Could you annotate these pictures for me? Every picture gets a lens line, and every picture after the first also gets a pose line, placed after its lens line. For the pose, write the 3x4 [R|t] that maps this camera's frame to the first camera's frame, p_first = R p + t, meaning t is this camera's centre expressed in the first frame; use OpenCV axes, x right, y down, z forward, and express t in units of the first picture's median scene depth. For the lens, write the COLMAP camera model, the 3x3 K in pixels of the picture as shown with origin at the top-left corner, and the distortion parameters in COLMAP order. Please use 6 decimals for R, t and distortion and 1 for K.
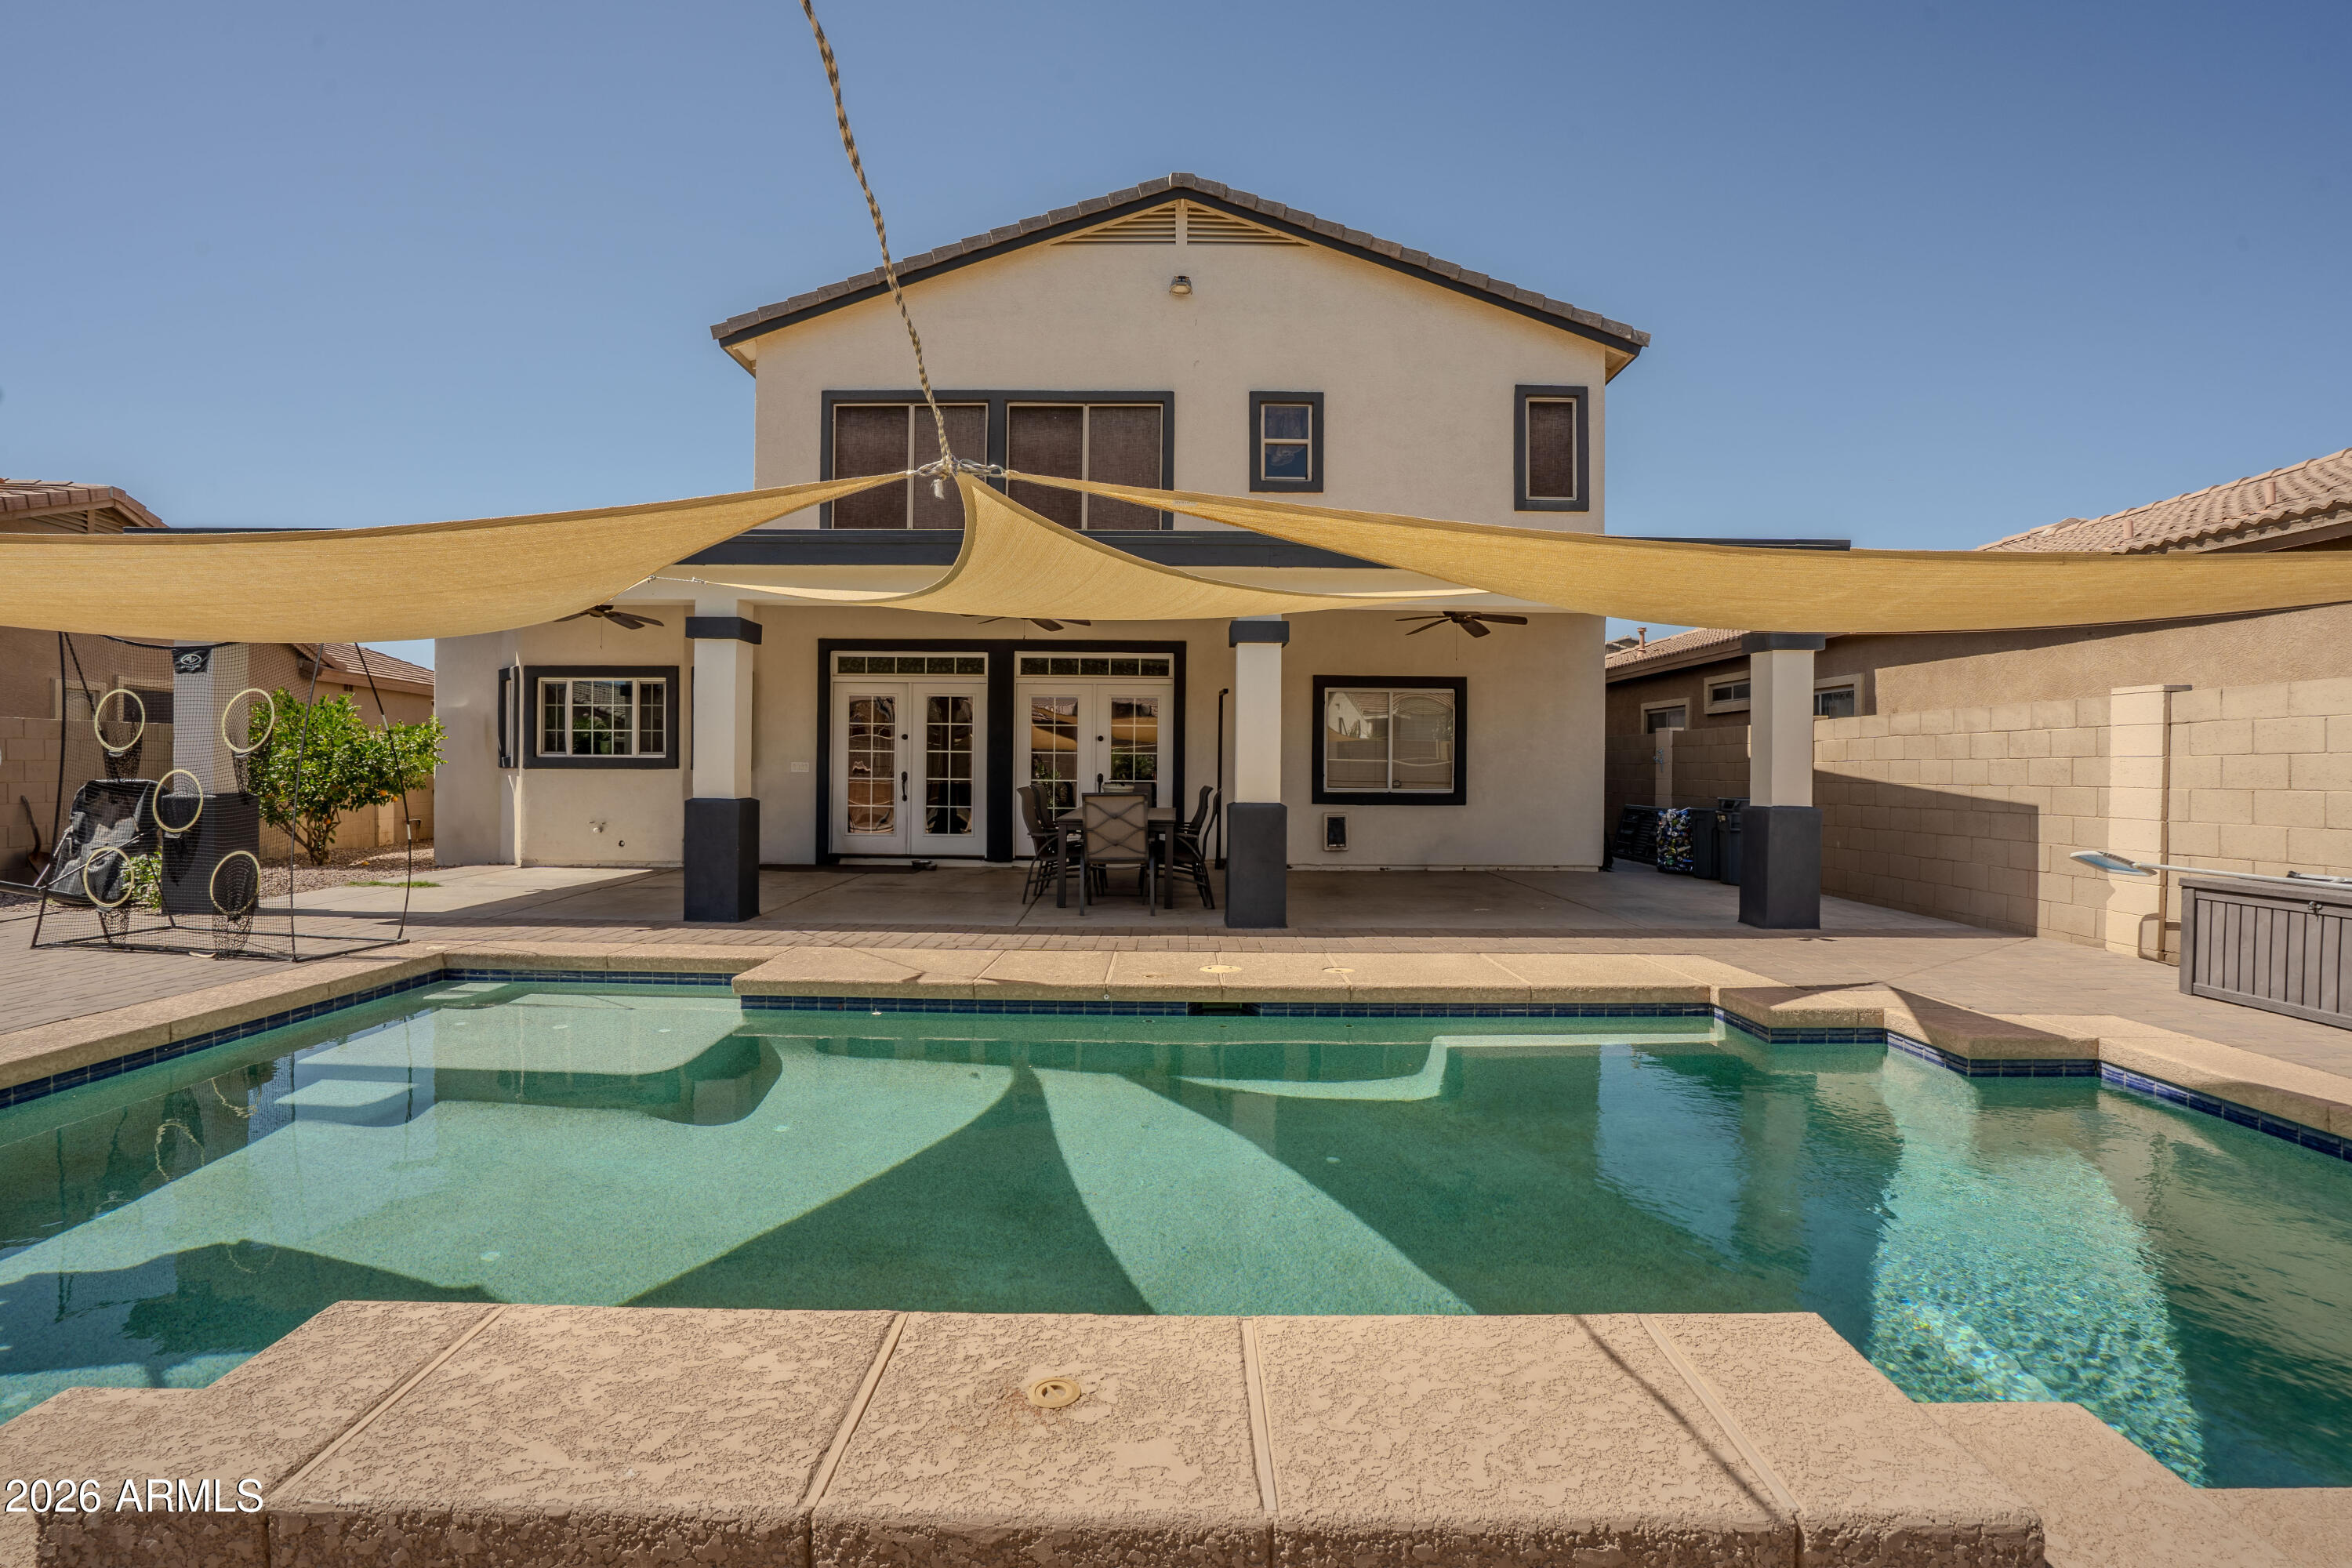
lens RADIAL K [[1090.2, 0, 1179.3], [0, 1090.2, 772.0], [0, 0, 1]] dist [-0.067017, 0.028249]
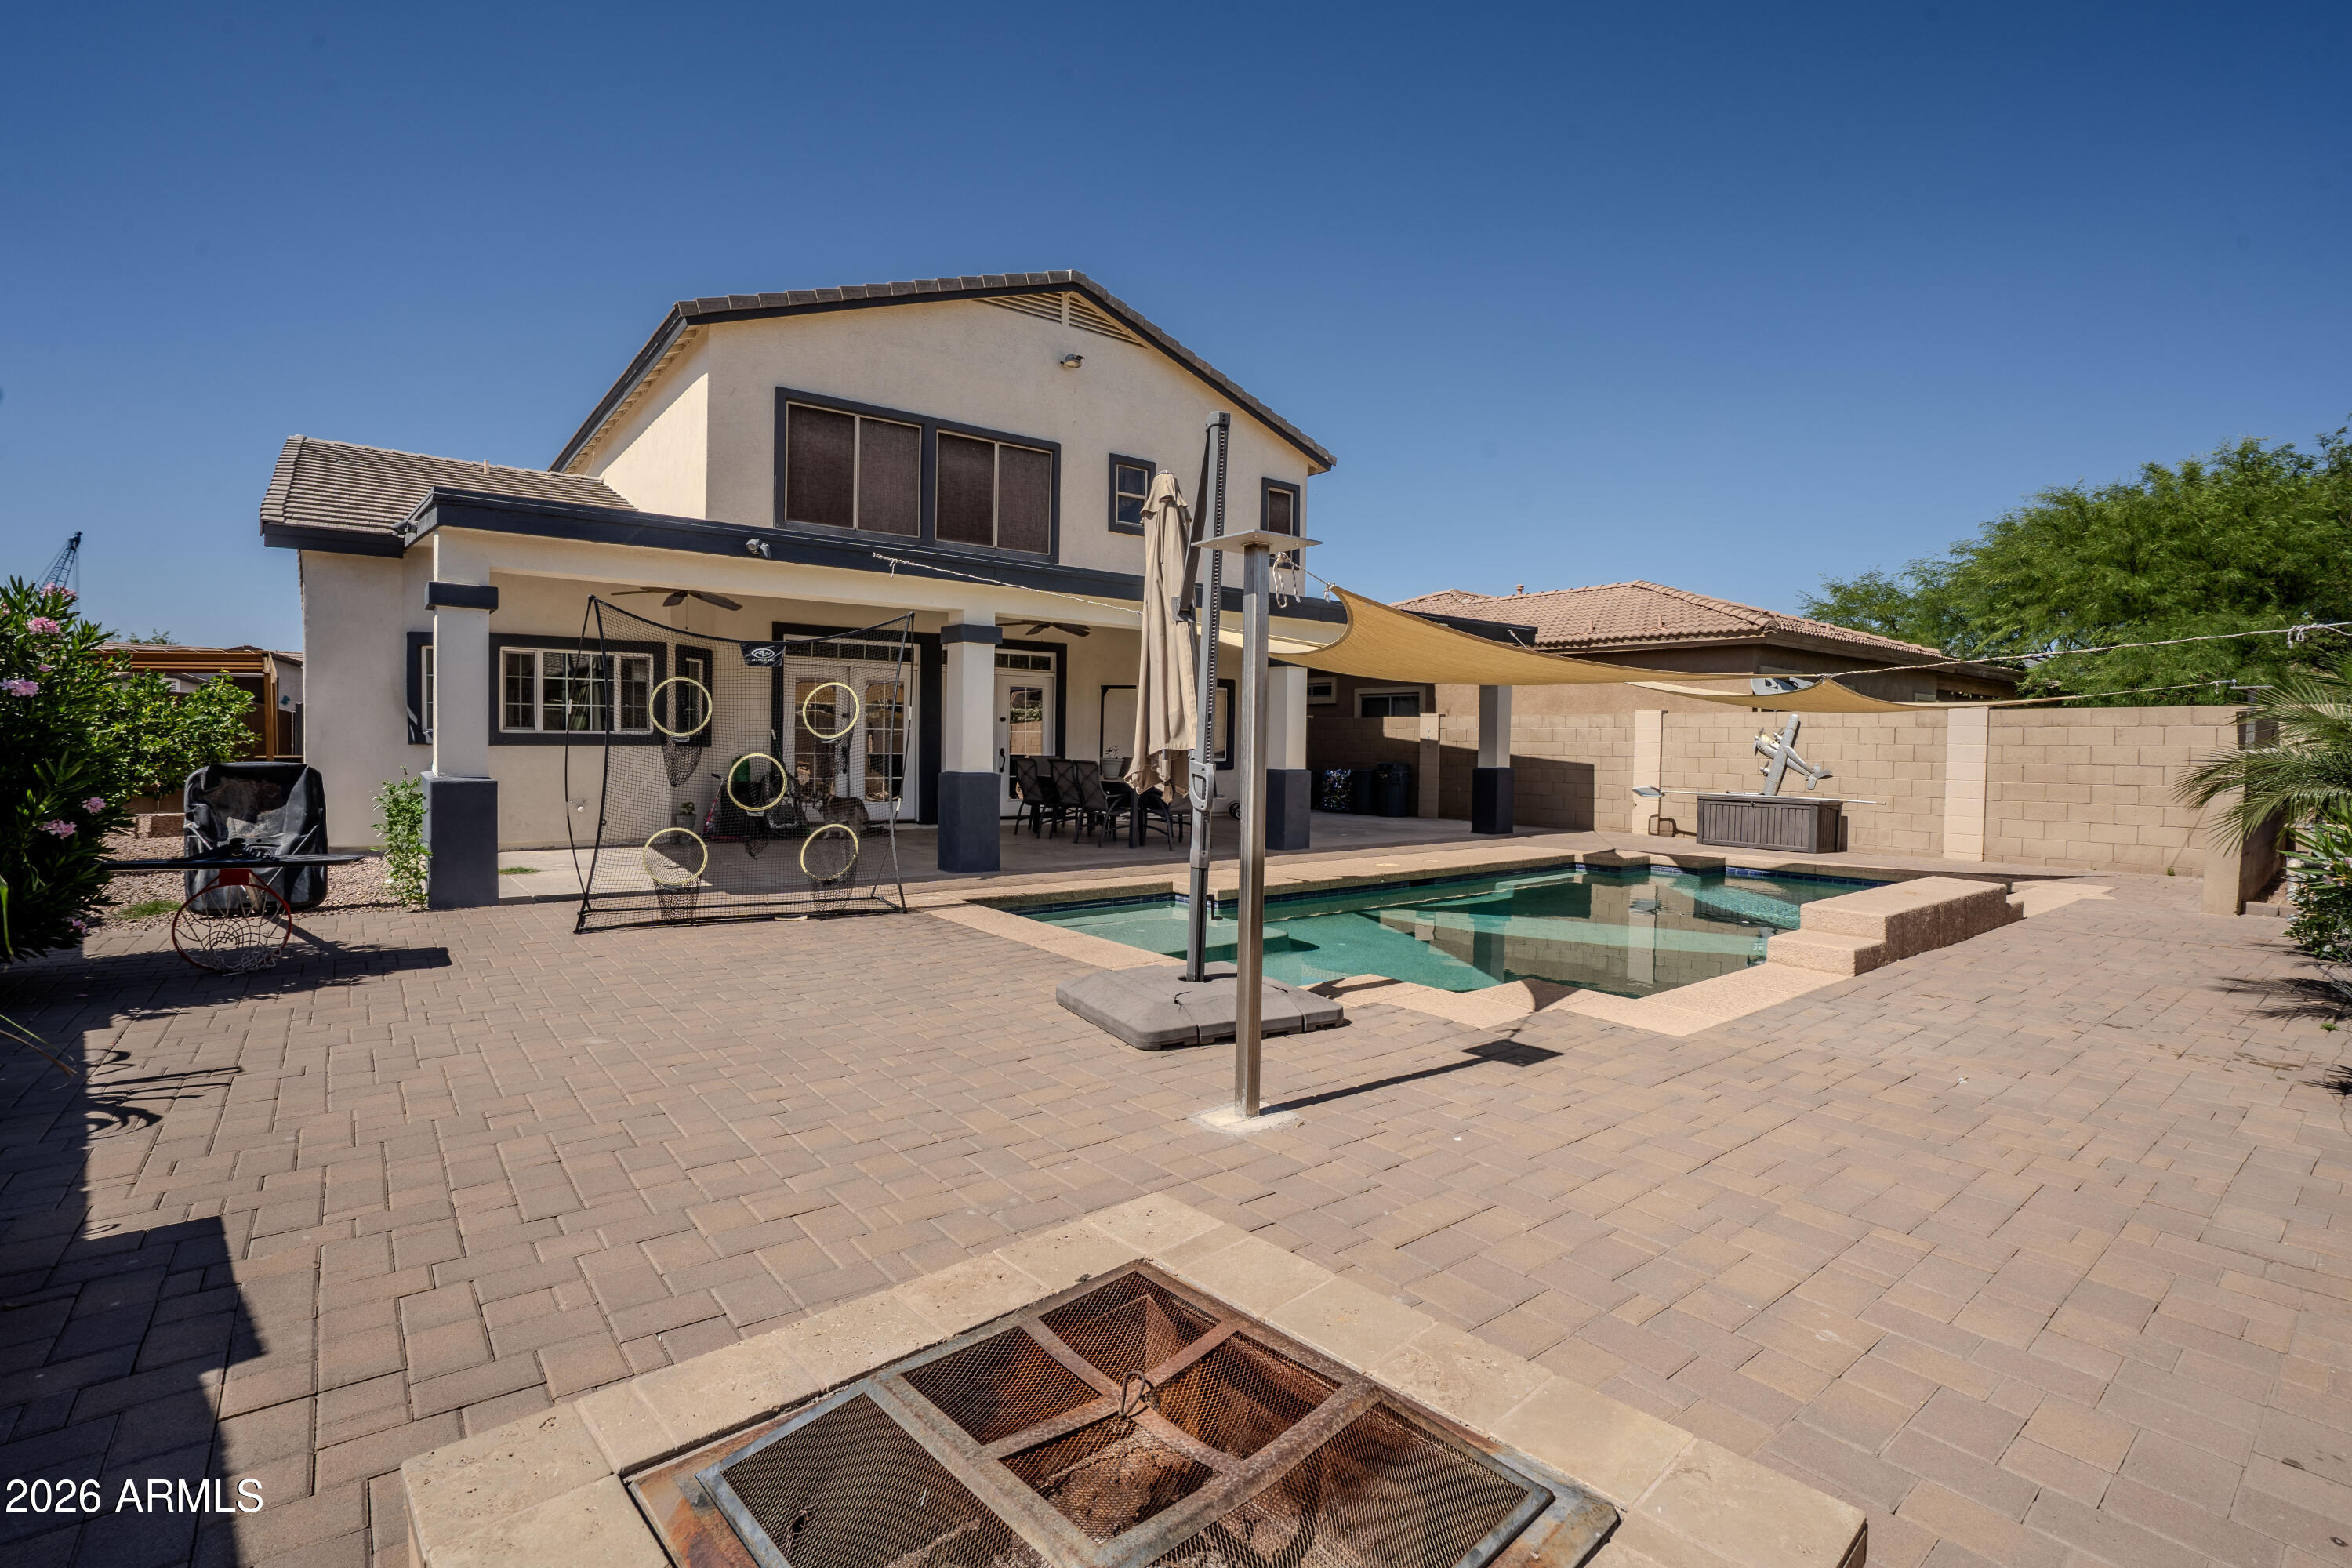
lens RADIAL K [[1090.2, 0, 1179.3], [0, 1090.2, 772.0], [0, 0, 1]] dist [-0.067017, 0.028249]
pose [[0.785903, -0.016105, 0.618140, -0.680670], [-0.003782, 0.999517, 0.030850, -0.010228], [-0.618339, -0.026583, 0.785462, -0.082933]]
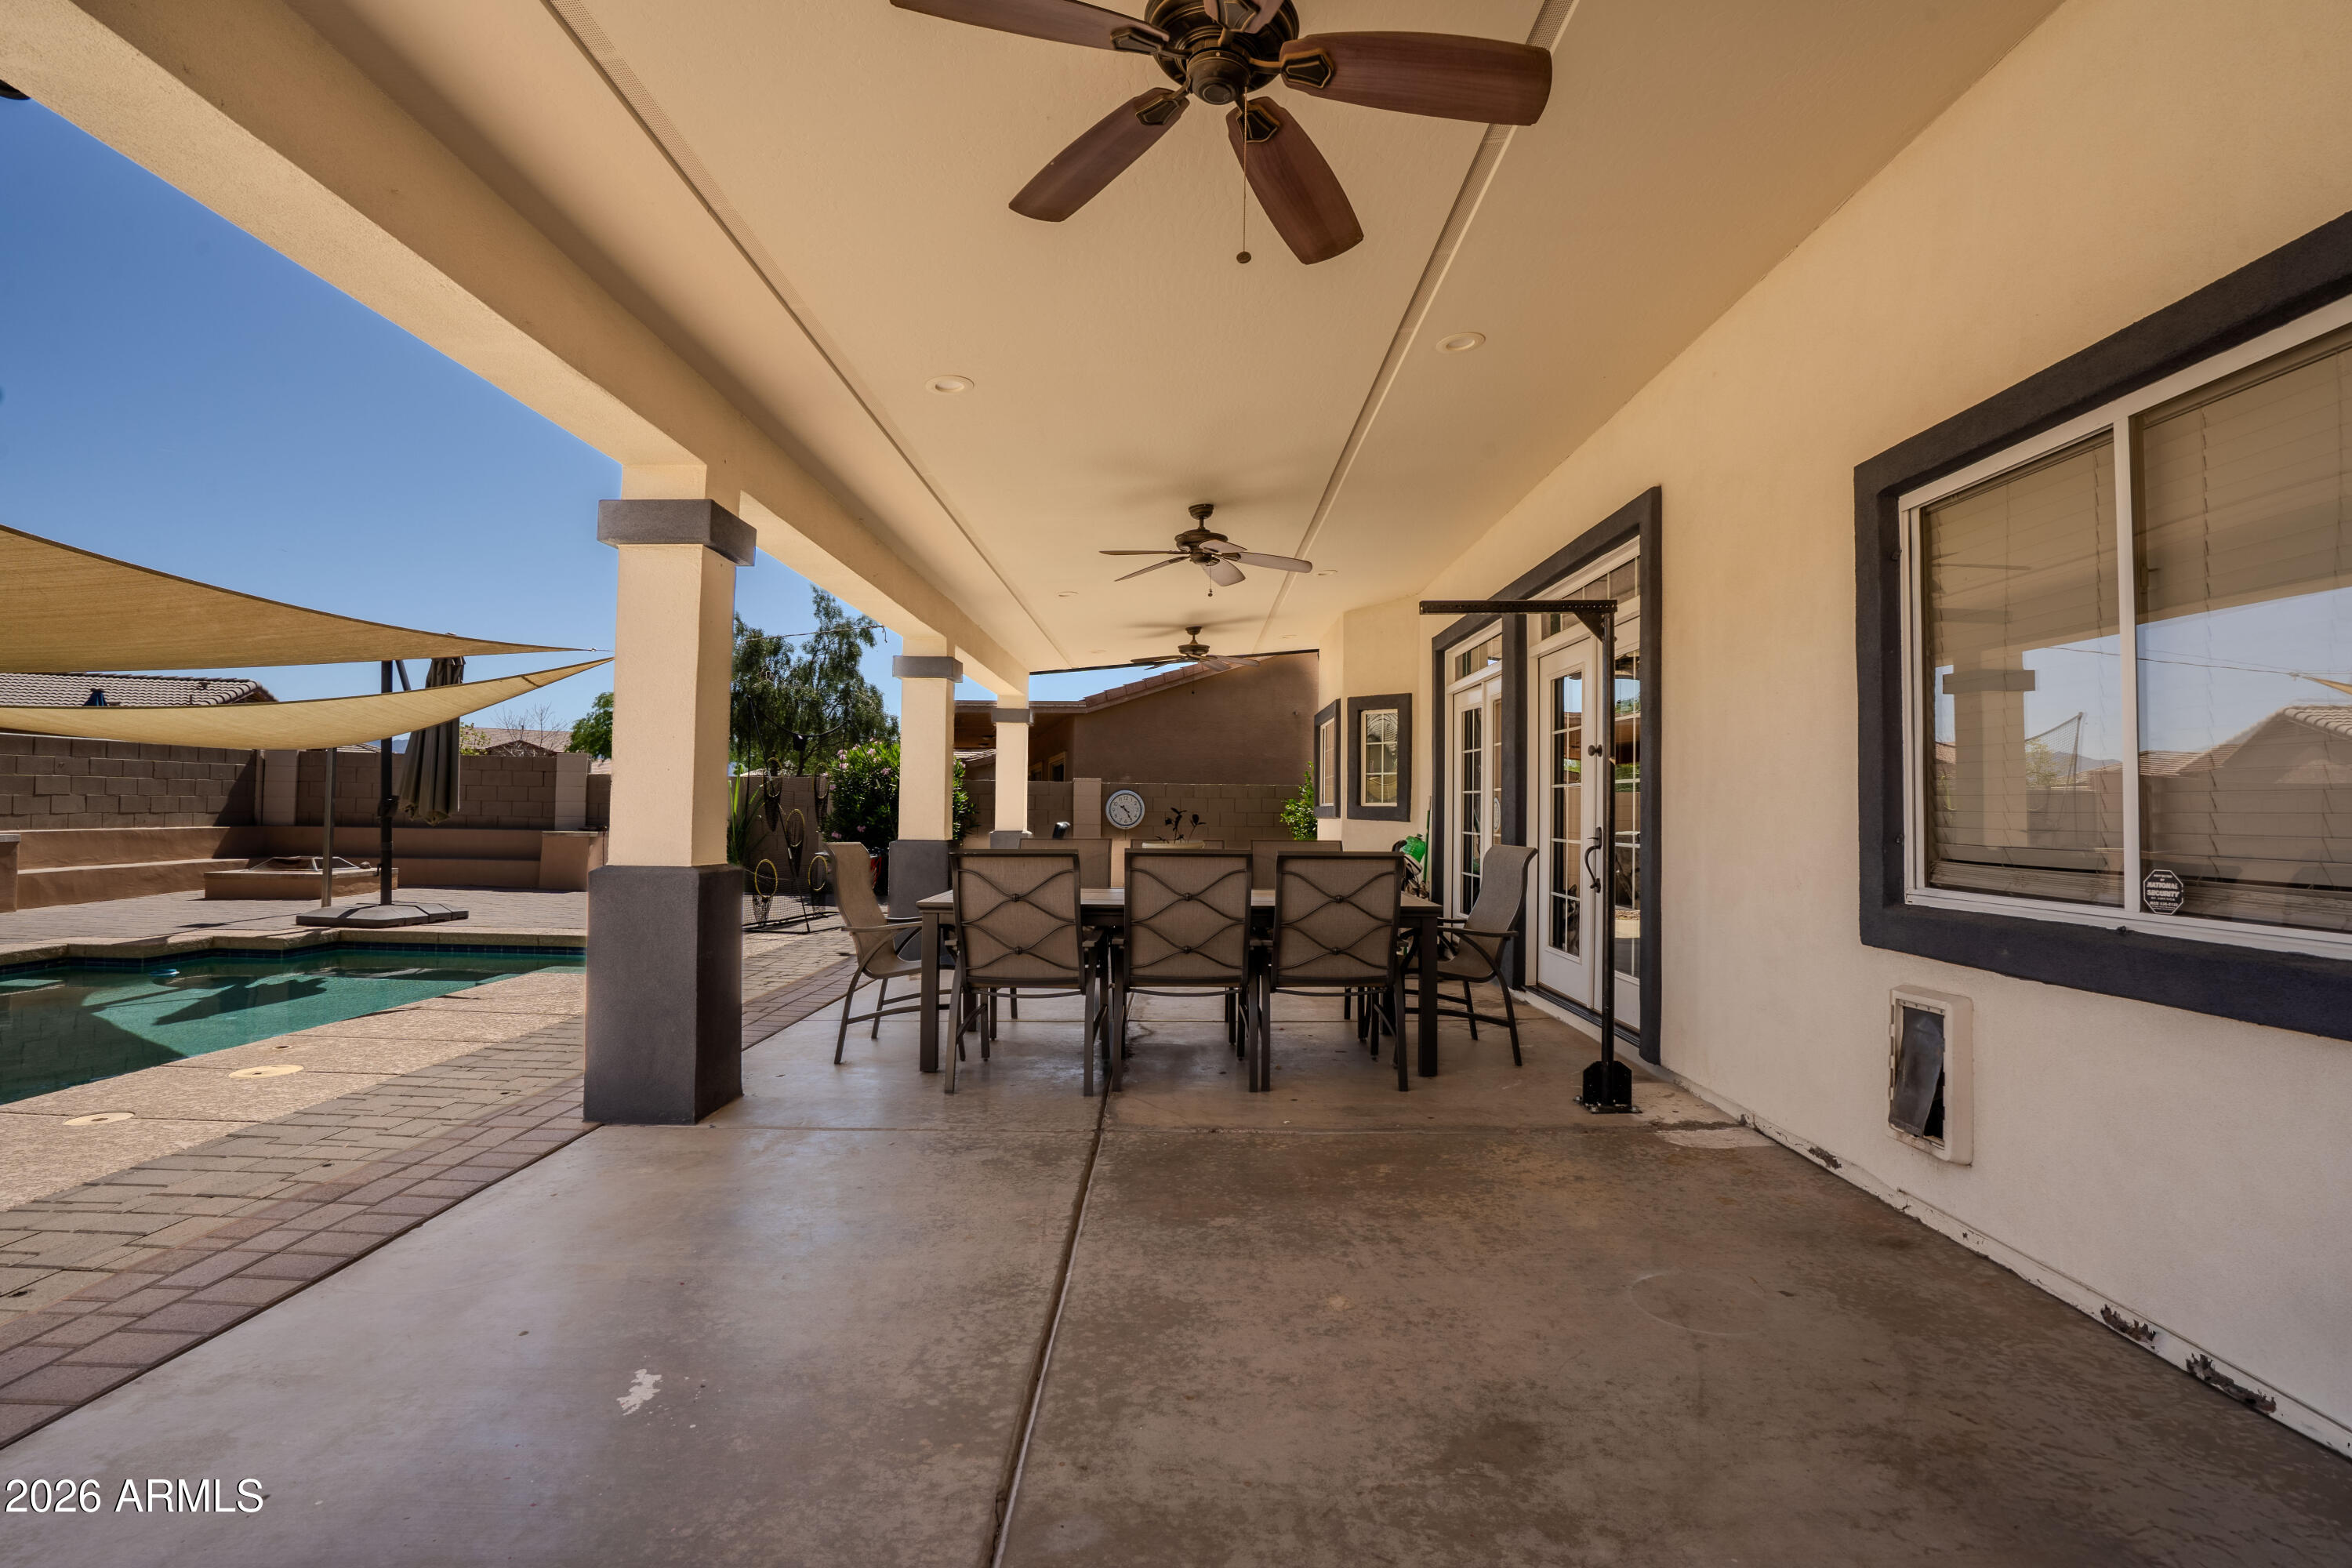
lens RADIAL K [[1090.2, 0, 1179.3], [0, 1090.2, 772.0], [0, 0, 1]] dist [-0.067017, 0.028249]
pose [[-0.001220, -0.042844, -0.999081, 0.383630], [-0.018927, 0.998904, -0.042814, 0.001557], [0.999820, 0.018857, -0.002030, 0.836079]]
